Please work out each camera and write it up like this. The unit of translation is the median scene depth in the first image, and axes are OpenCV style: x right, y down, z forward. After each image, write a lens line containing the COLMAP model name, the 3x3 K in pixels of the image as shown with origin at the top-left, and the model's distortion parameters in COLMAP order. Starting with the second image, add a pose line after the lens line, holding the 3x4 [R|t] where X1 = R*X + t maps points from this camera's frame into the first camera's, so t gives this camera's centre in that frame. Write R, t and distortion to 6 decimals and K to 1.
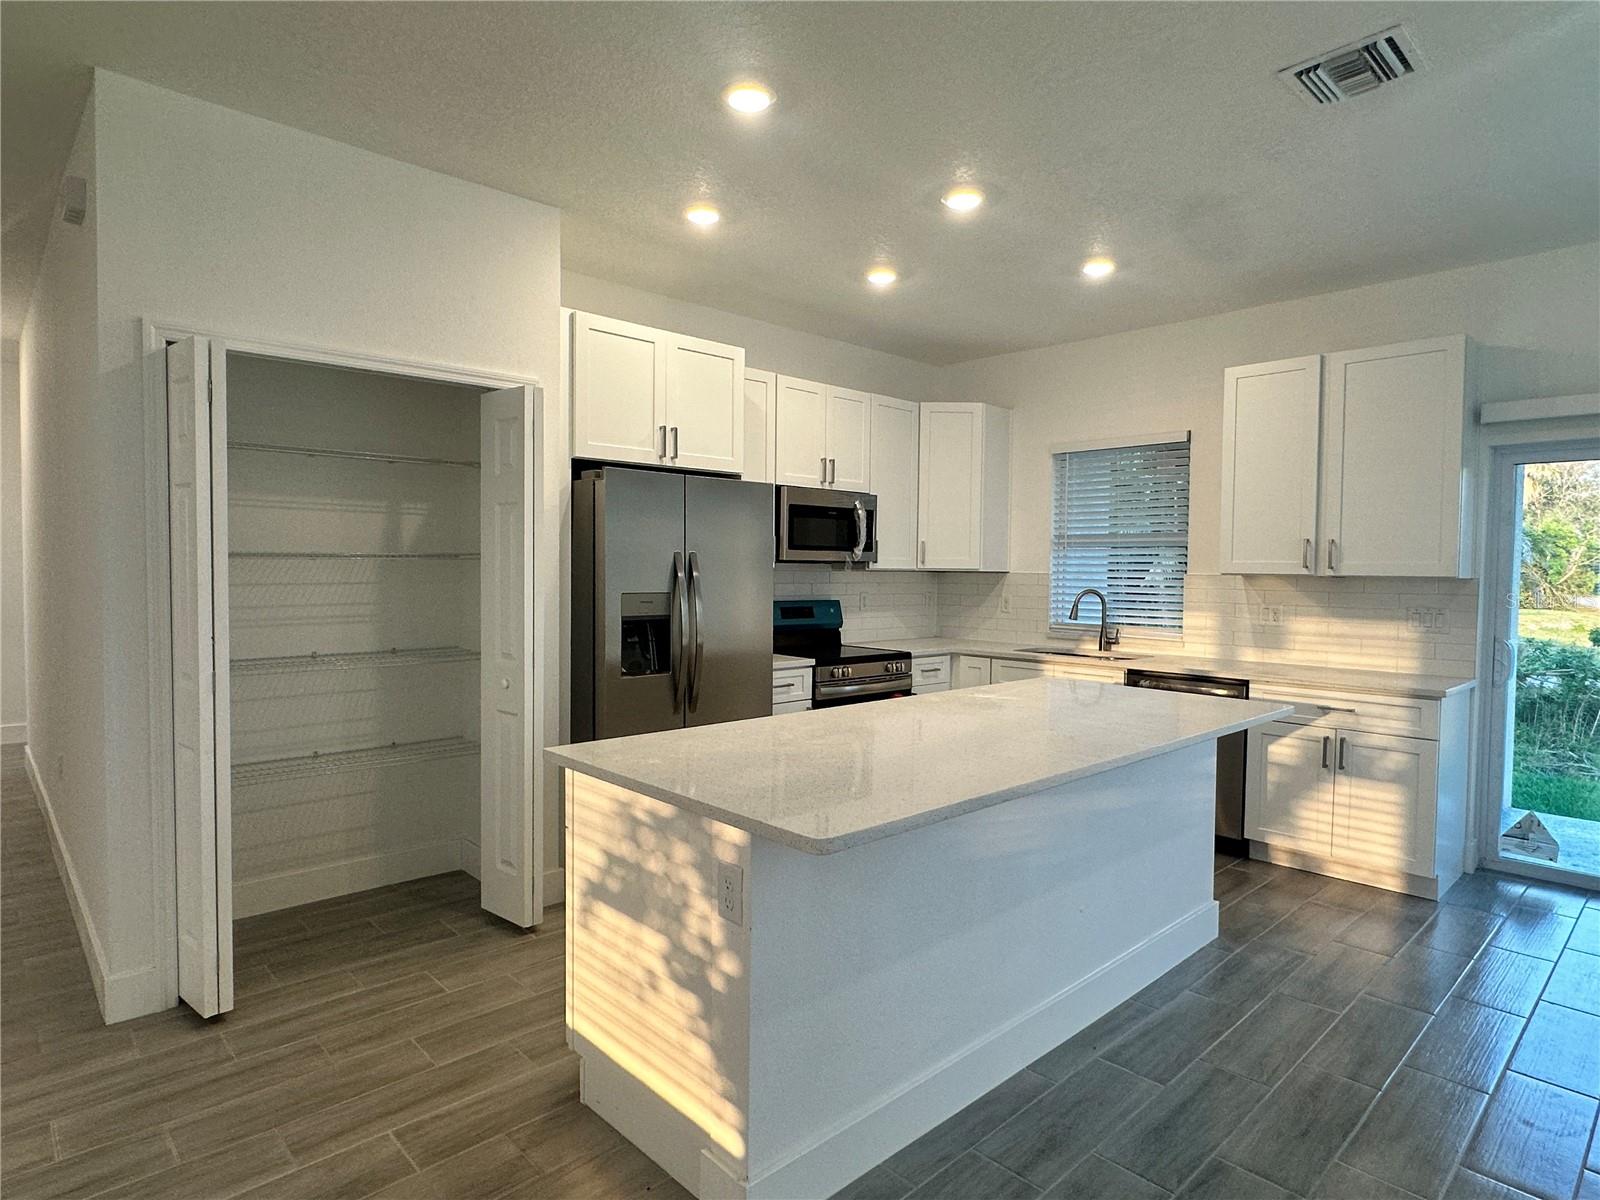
lens RADIAL K [[888.5, 0, 804.8], [0, 888.5, 603.0], [0, 0, 1]] dist [-0.003519, 0.001927]
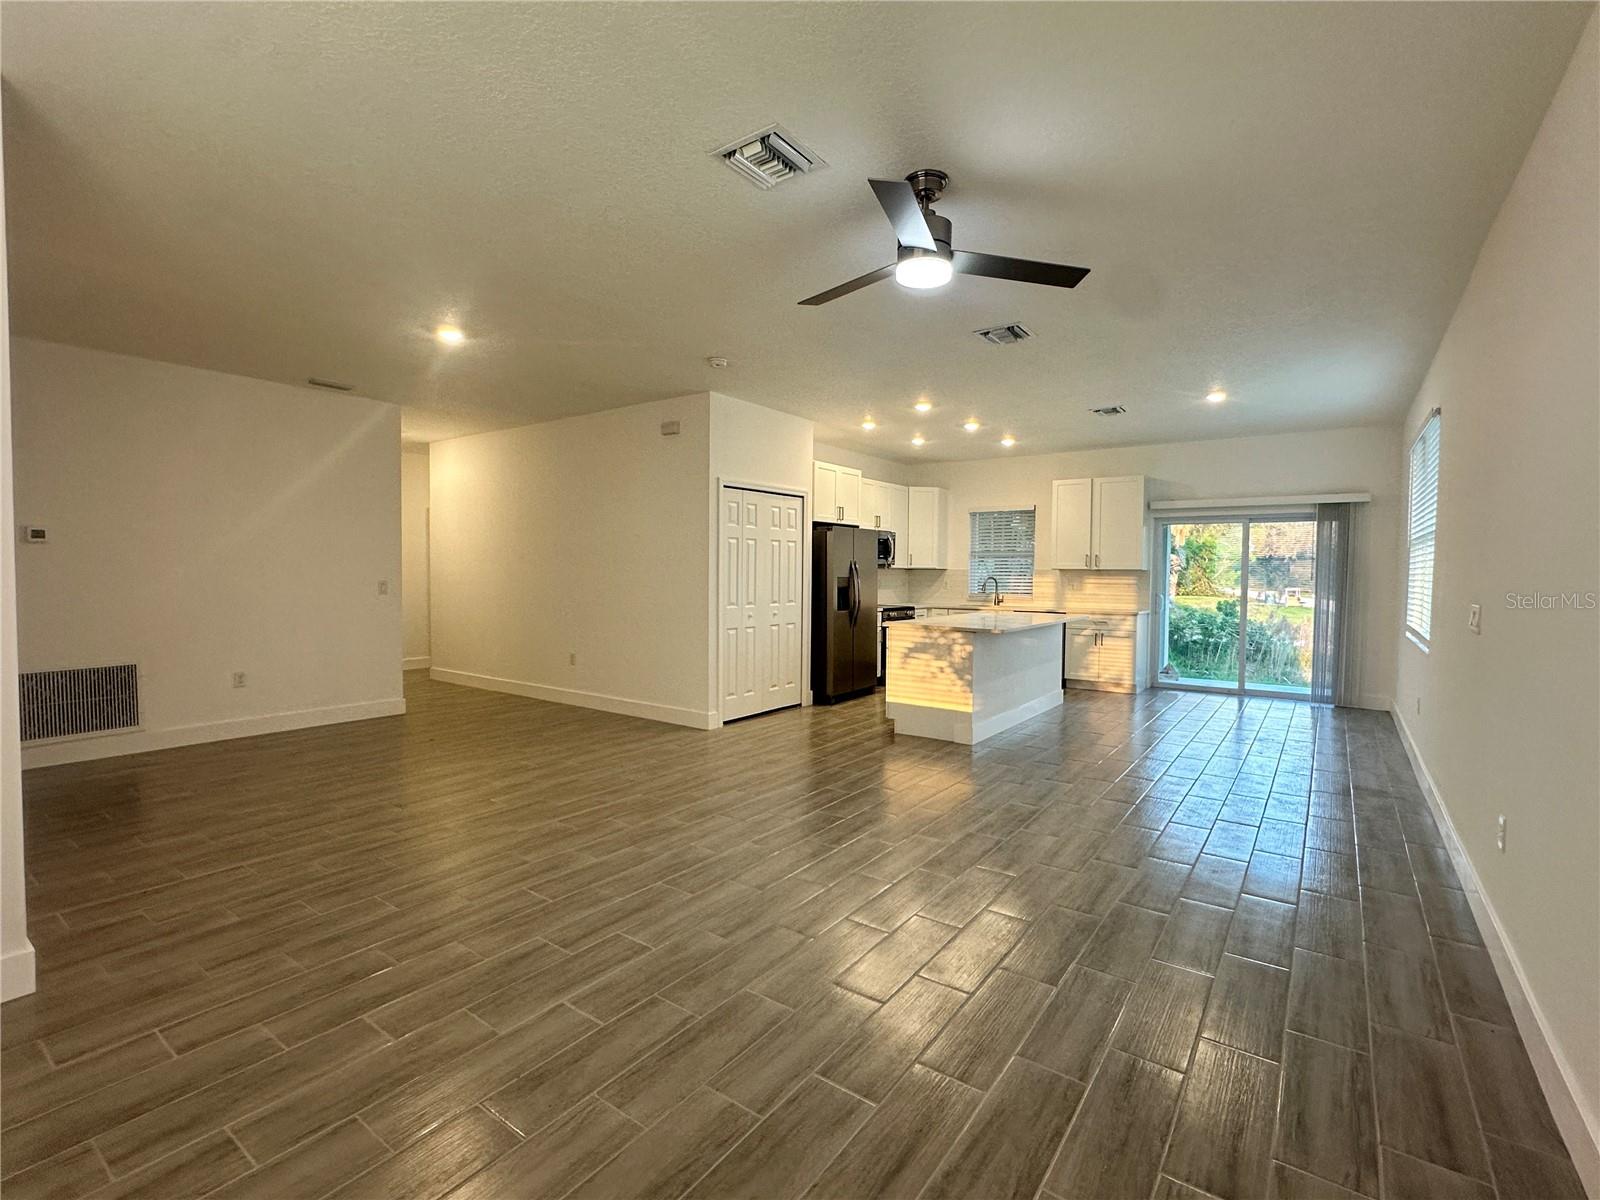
lens RADIAL K [[740.5, 0, 805.1], [0, 740.5, 599.9], [0, 0, 1]] dist [0.004285, -0.000188]
pose [[0.980843, -0.012096, 0.194422, -0.548652], [0.012050, 0.999926, 0.001418, 0.037796], [-0.194424, 0.000952, 0.980917, -0.784526]]
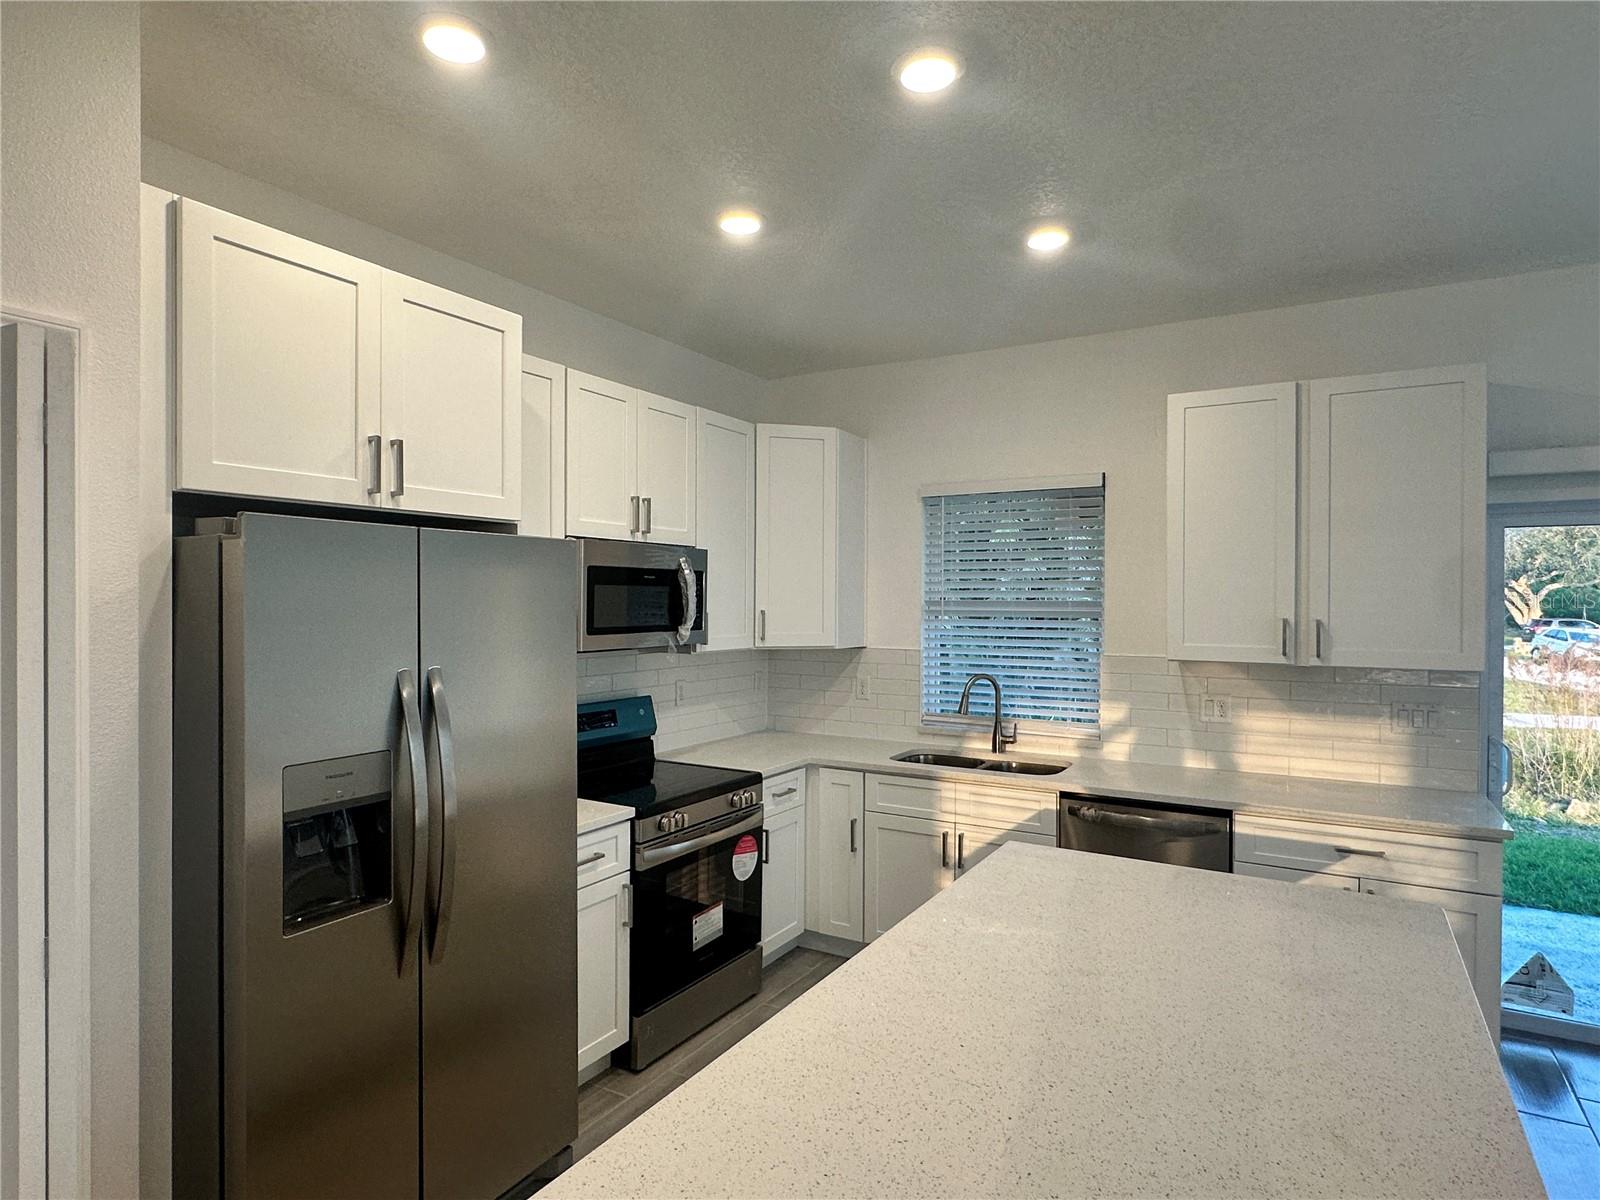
lens RADIAL K [[888.5, 0, 792.9], [0, 888.5, 605.2], [0, 0, 1]] dist [-0.003519, 0.001927]
pose [[0.963141, -0.008675, 0.268856, -0.051140], [0.017269, 0.999412, -0.029614, -0.064313], [-0.268441, 0.033166, 0.962725, 0.351393]]
